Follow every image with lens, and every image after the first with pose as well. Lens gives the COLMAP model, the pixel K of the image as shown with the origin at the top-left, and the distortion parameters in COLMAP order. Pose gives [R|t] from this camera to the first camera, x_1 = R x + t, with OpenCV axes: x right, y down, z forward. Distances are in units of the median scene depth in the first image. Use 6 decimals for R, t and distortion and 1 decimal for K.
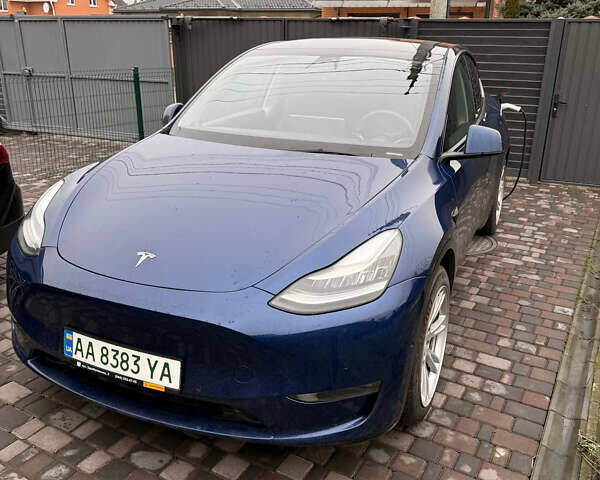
lens RADIAL K [[570.1, 0, 300.0], [0, 570.1, 240.0], [0, 0, 1]] dist [0.019045, -0.000336]
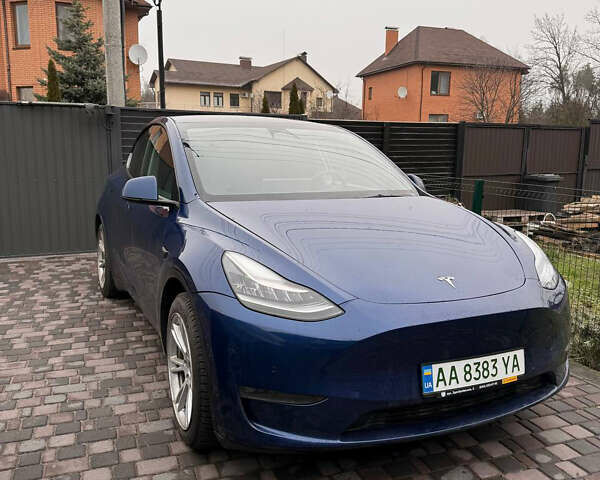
lens RADIAL K [[570.1, 0, 300.0], [0, 570.1, 240.0], [0, 0, 1]] dist [0.019045, -0.000336]
pose [[0.652021, -0.130926, 0.746811, -1.322809], [0.251556, 0.966541, -0.050179, -0.065693], [-0.715254, 0.220582, 0.663141, 0.456551]]
